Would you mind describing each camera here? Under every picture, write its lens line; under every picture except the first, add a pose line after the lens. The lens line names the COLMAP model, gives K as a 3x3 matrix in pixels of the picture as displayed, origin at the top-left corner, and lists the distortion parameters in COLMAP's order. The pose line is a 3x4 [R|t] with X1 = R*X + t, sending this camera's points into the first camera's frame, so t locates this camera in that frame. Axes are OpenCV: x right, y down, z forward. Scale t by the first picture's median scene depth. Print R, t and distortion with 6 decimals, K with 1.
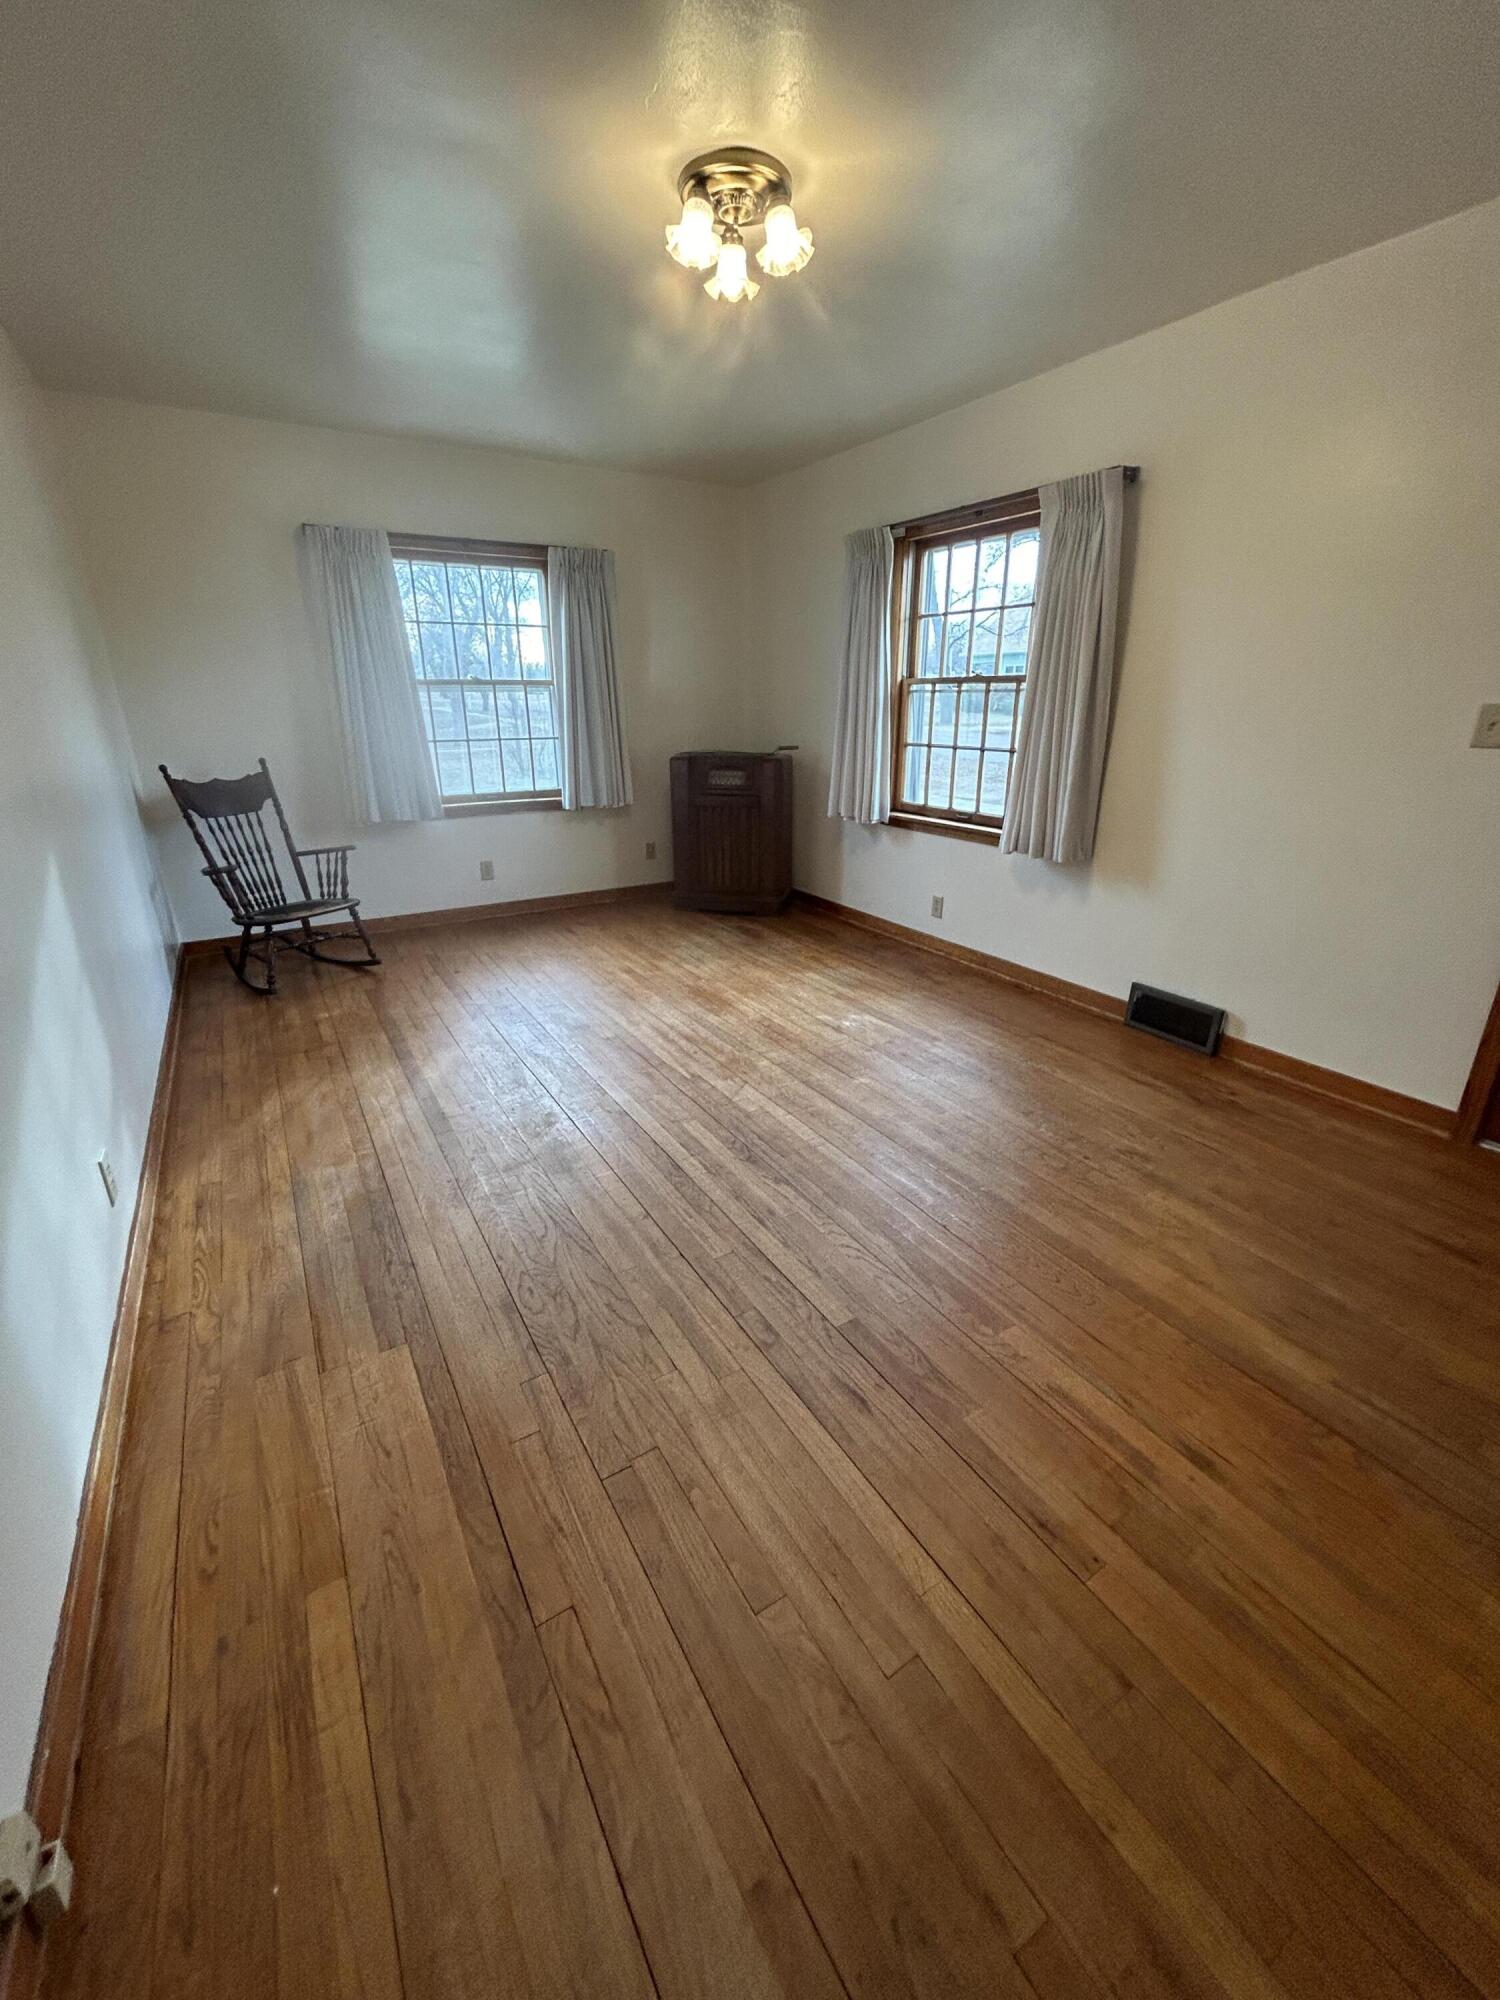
lens RADIAL K [[806.7, 0, 751.5], [0, 806.7, 1000.0], [0, 0, 1]] dist [-0.000901, 0.000464]
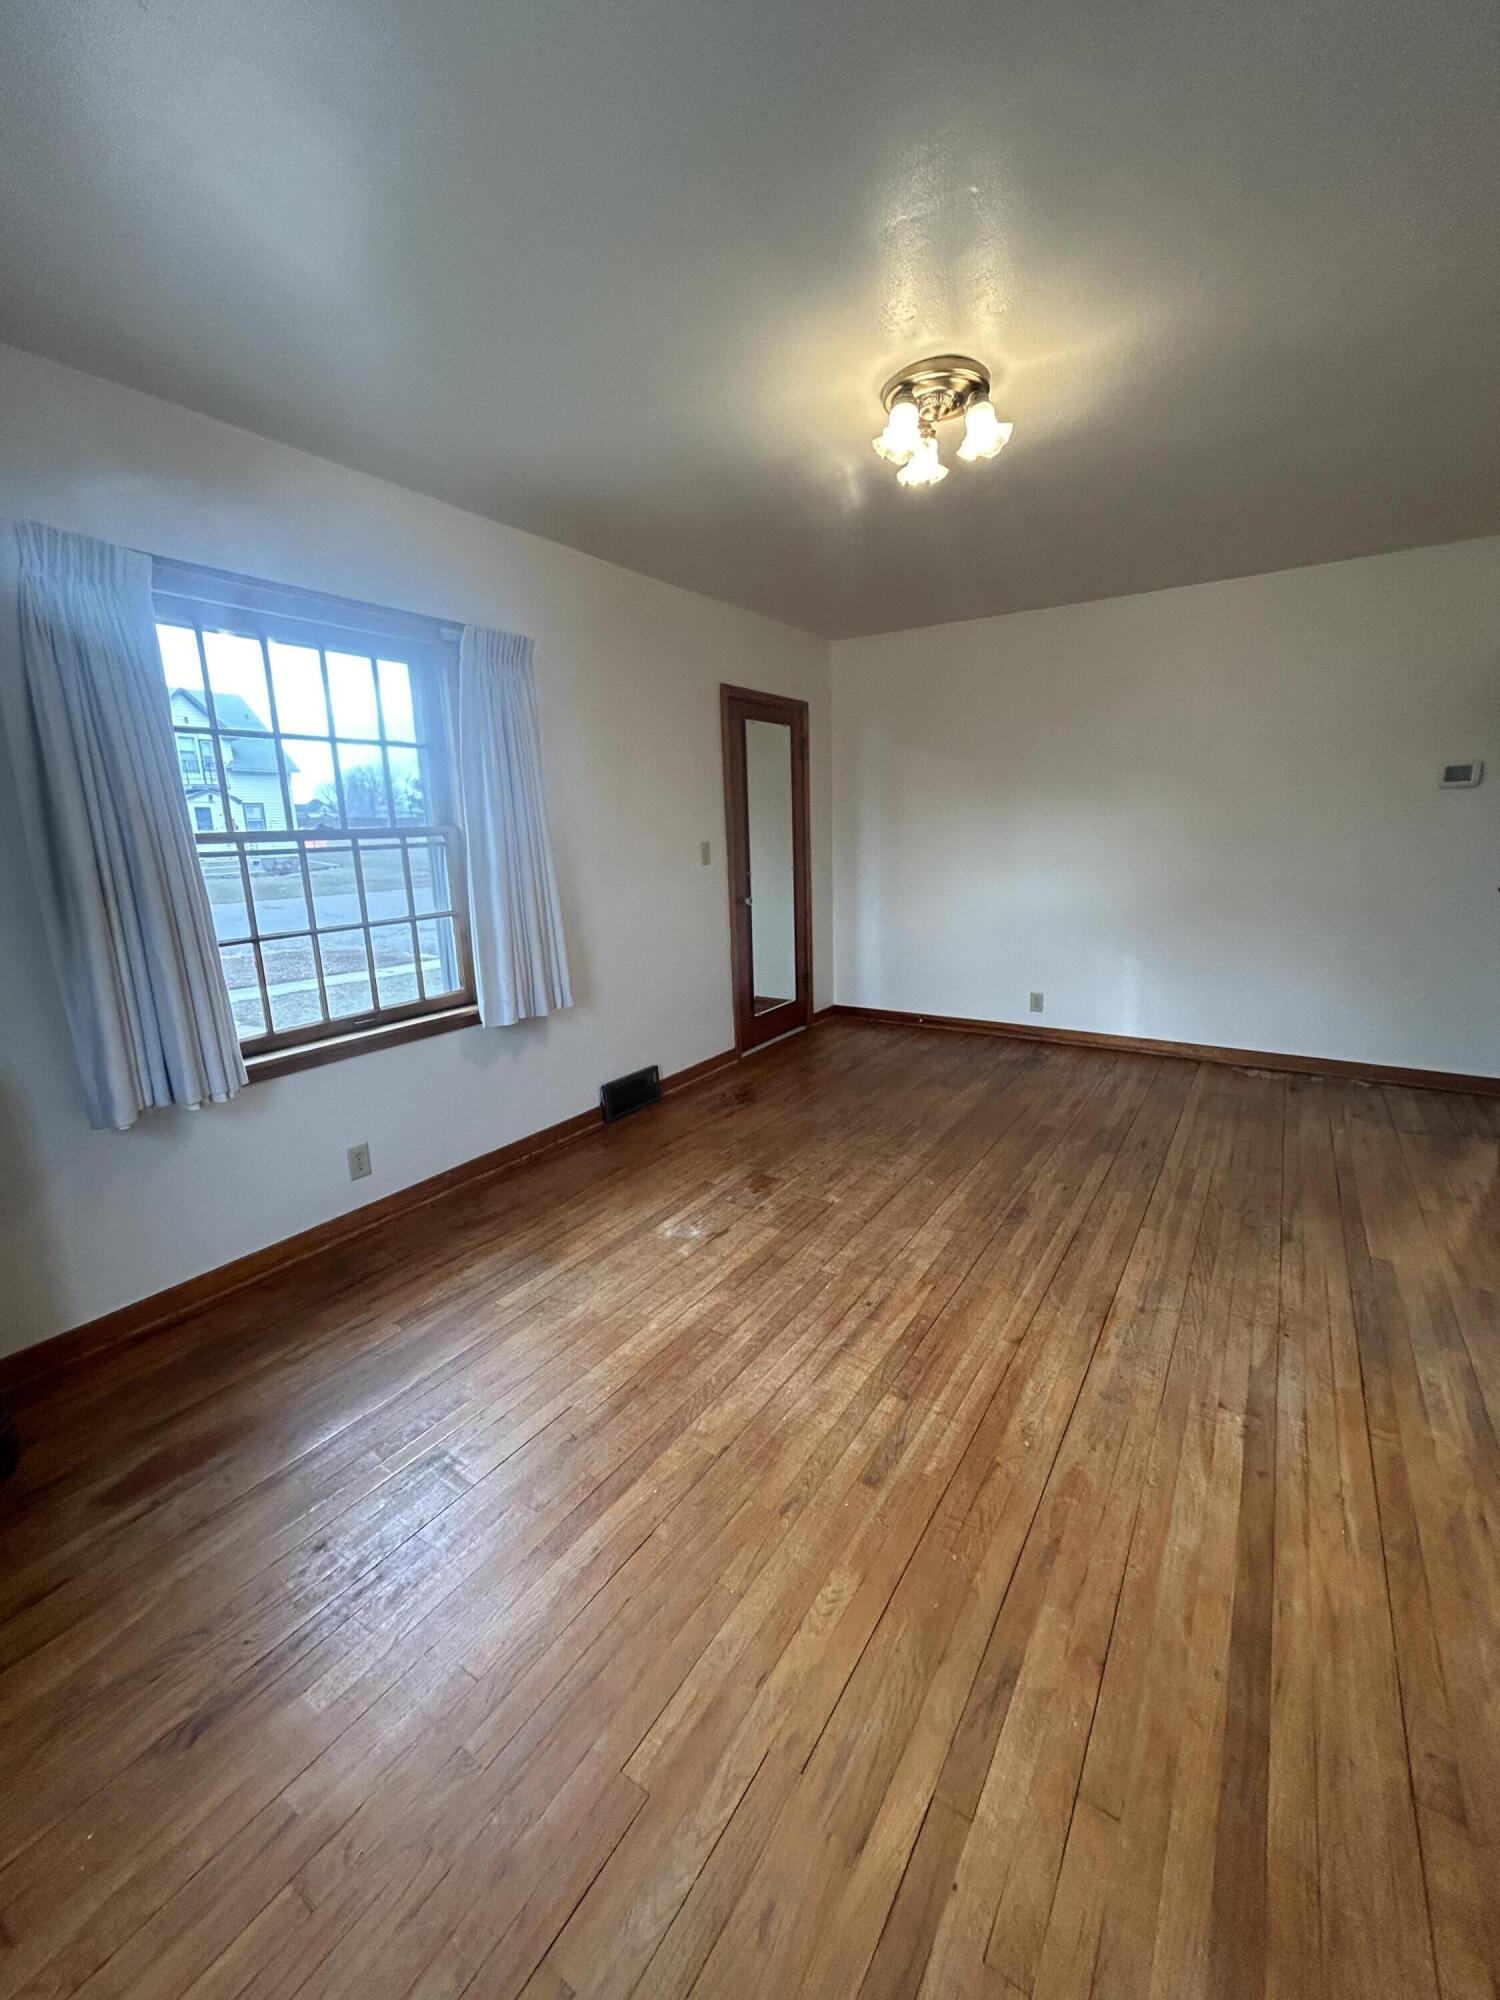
lens RADIAL K [[806.7, 0, 755.0], [0, 806.7, 994.4], [0, 0, 1]] dist [-0.000901, 0.000464]
pose [[-0.432237, -0.174504, 0.884715, -0.701108], [0.341673, 0.876254, 0.339763, -0.524653], [-0.834524, 0.449141, -0.319126, 1.326011]]
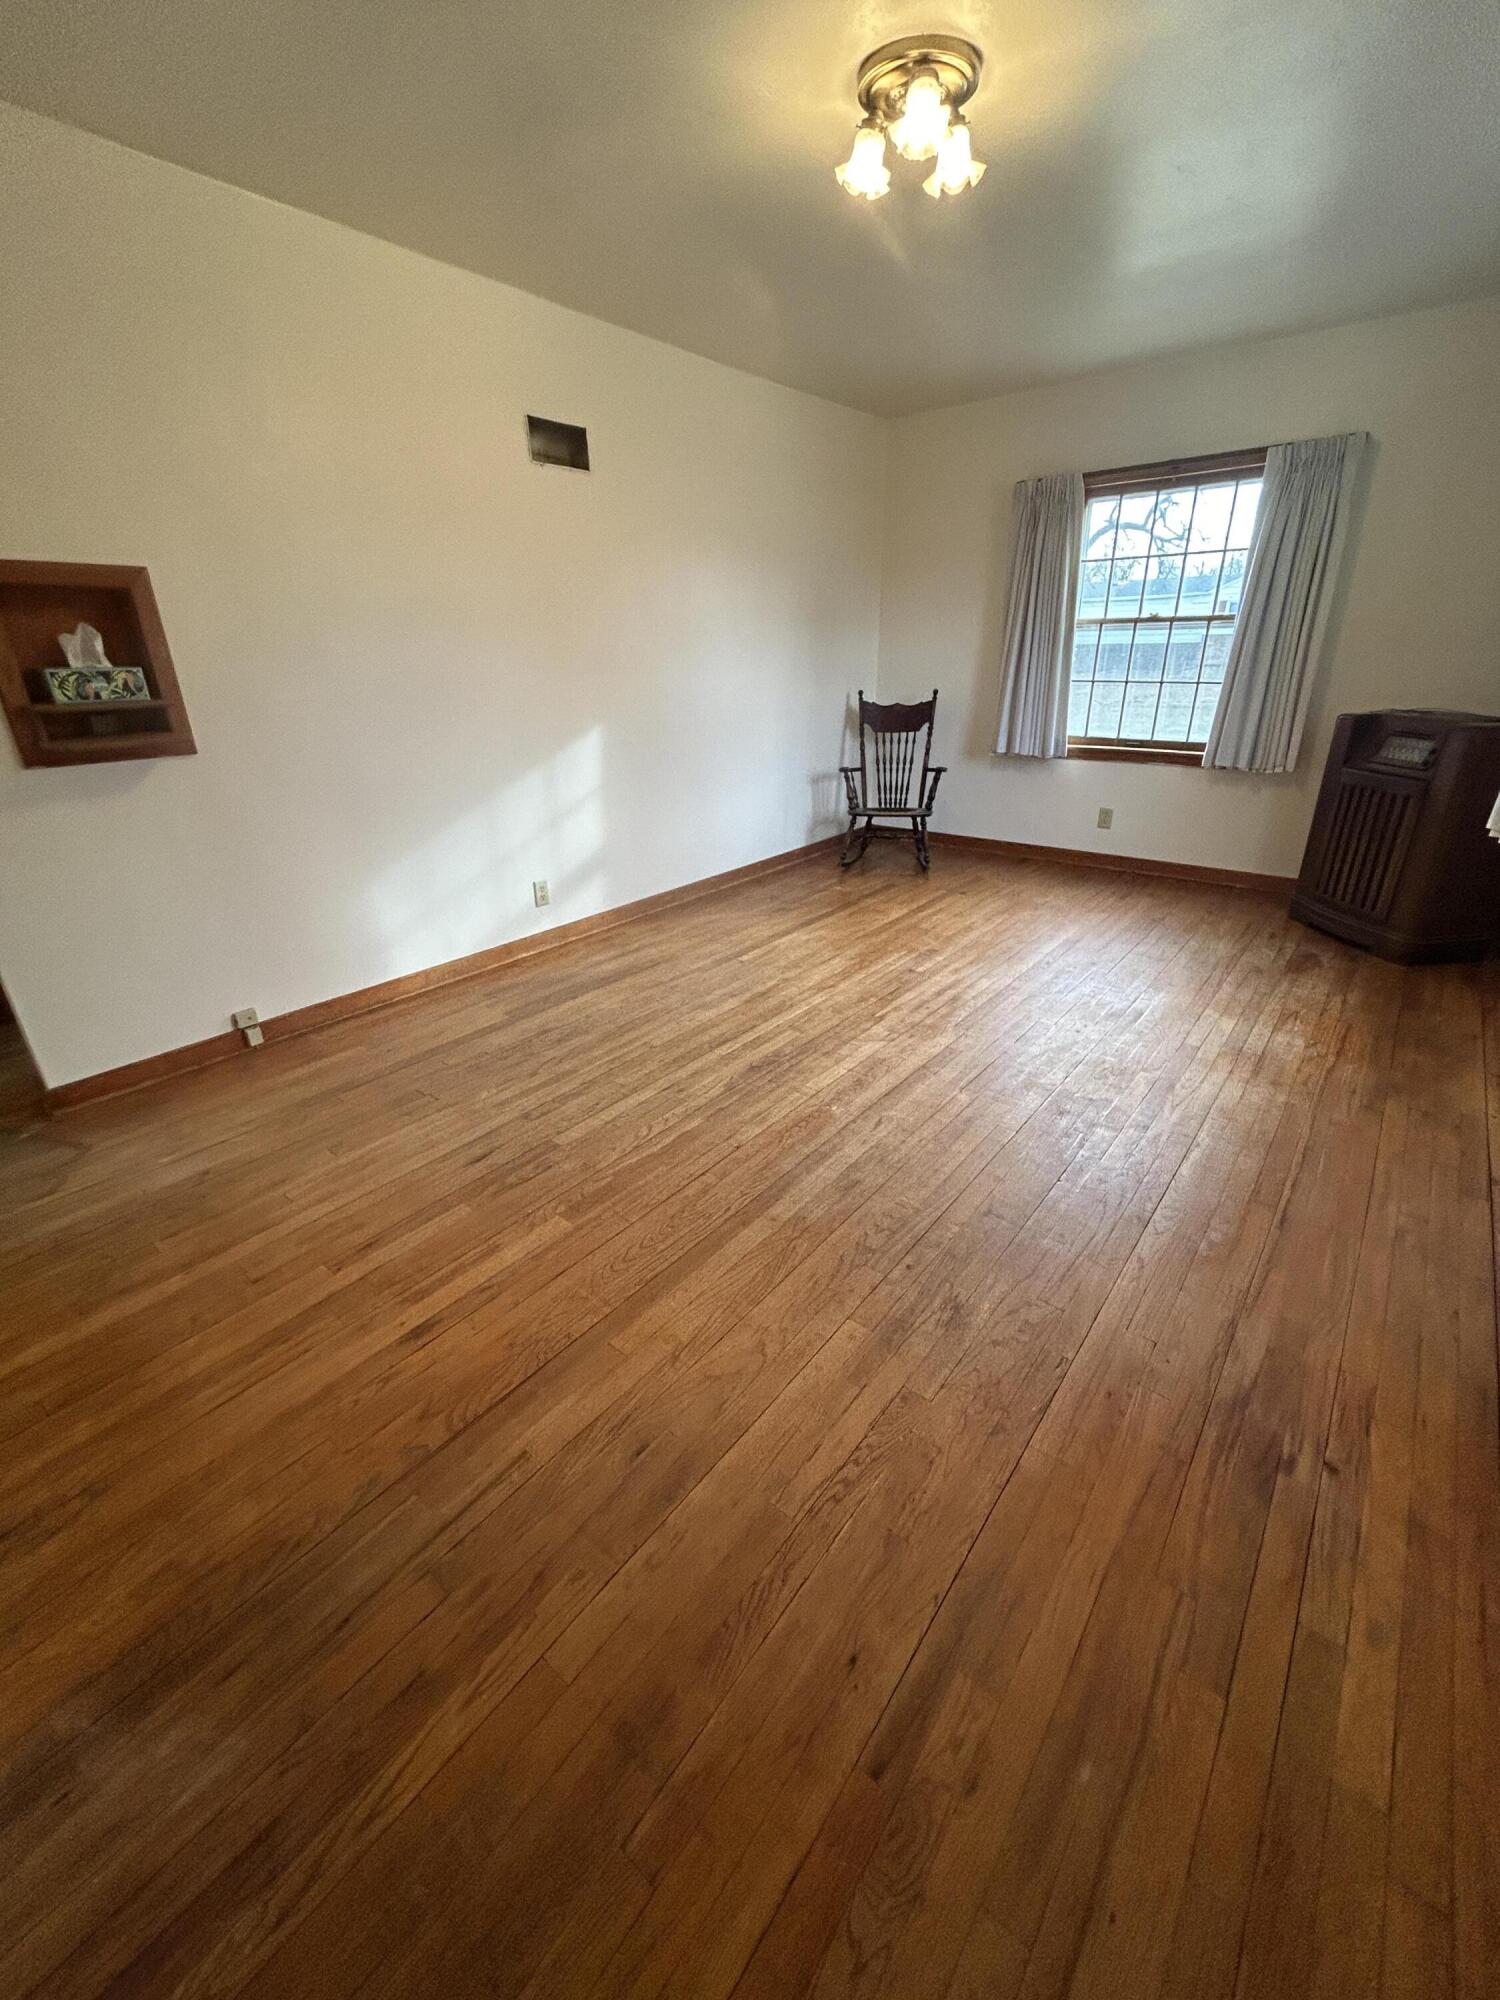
lens RADIAL K [[806.7, 0, 755.0], [0, 806.7, 999.8], [0, 0, 1]] dist [-0.000901, 0.000464]
pose [[0.339850, 0.373492, -0.863137, 0.780148], [-0.314967, 0.909965, 0.269741, -0.157817], [0.886170, 0.180188, 0.426889, 0.433986]]
